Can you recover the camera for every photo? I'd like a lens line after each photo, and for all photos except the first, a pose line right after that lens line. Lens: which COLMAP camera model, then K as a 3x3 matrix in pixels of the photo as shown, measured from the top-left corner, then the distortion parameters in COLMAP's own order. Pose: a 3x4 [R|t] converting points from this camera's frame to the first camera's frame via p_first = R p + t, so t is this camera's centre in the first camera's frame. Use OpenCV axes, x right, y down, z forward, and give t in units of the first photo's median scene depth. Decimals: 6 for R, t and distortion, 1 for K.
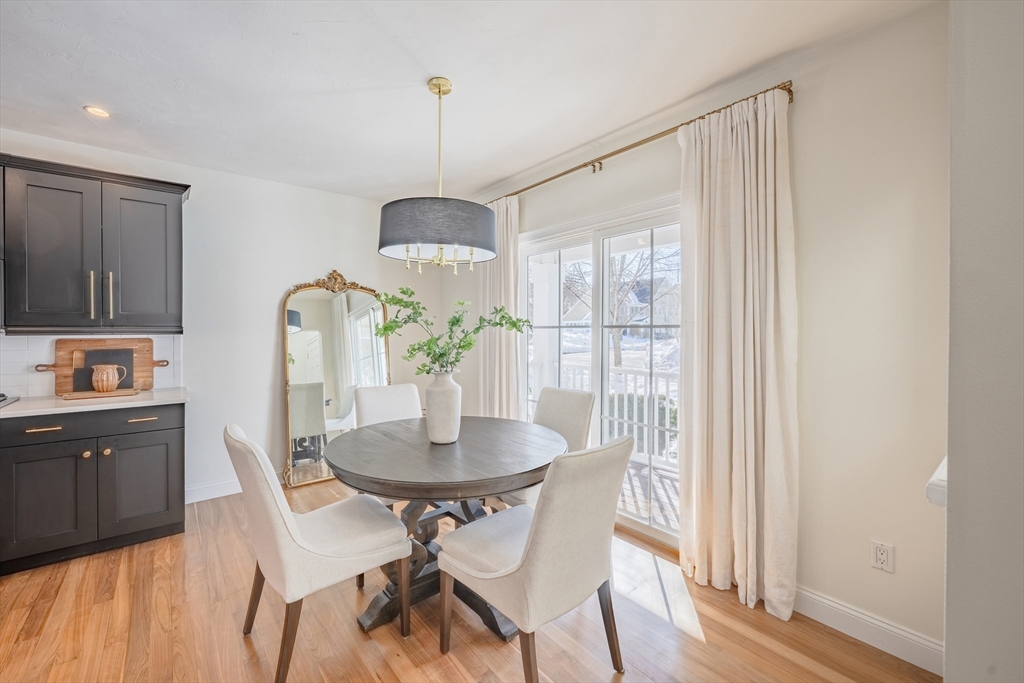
lens RADIAL K [[413.1, 0, 481.3], [0, 413.1, 335.2], [0, 0, 1]] dist [0.000507, 0.000063]
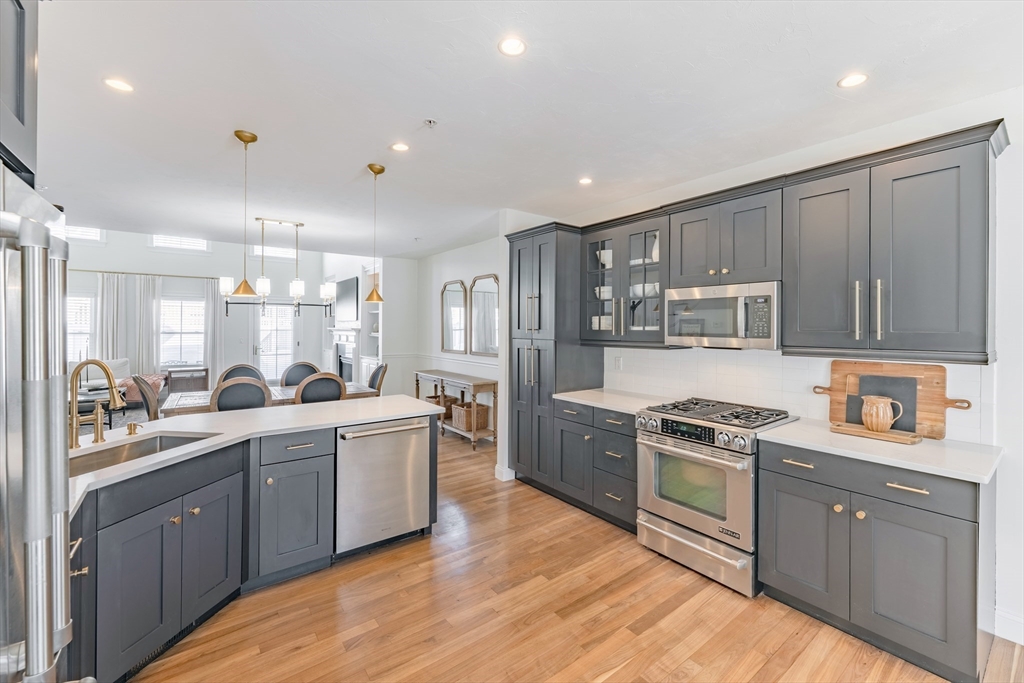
lens RADIAL K [[425.6, 0, 540.6], [0, 425.6, 326.7], [0, 0, 1]] dist [-0.002410, -0.000041]
pose [[0.033148, -0.002420, -0.999448, -0.116994], [-0.016395, 0.999861, -0.002965, -0.049330], [0.999316, 0.016484, 0.033104, 0.326359]]
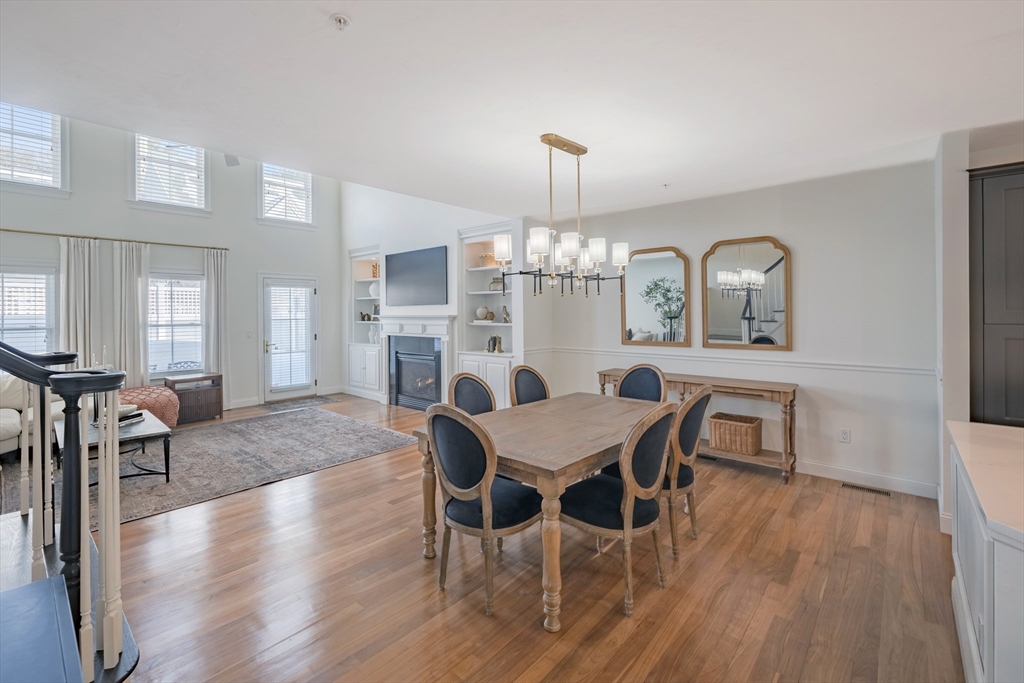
lens RADIAL K [[448.6, 0, 488.0], [0, 448.6, 311.4], [0, 0, 1]] dist [-0.002685, -0.000031]
pose [[0.172096, -0.003179, -0.985075, -0.780338], [-0.002000, 0.999992, -0.003577, -0.036276], [0.985078, 0.002585, 0.172088, -1.039740]]
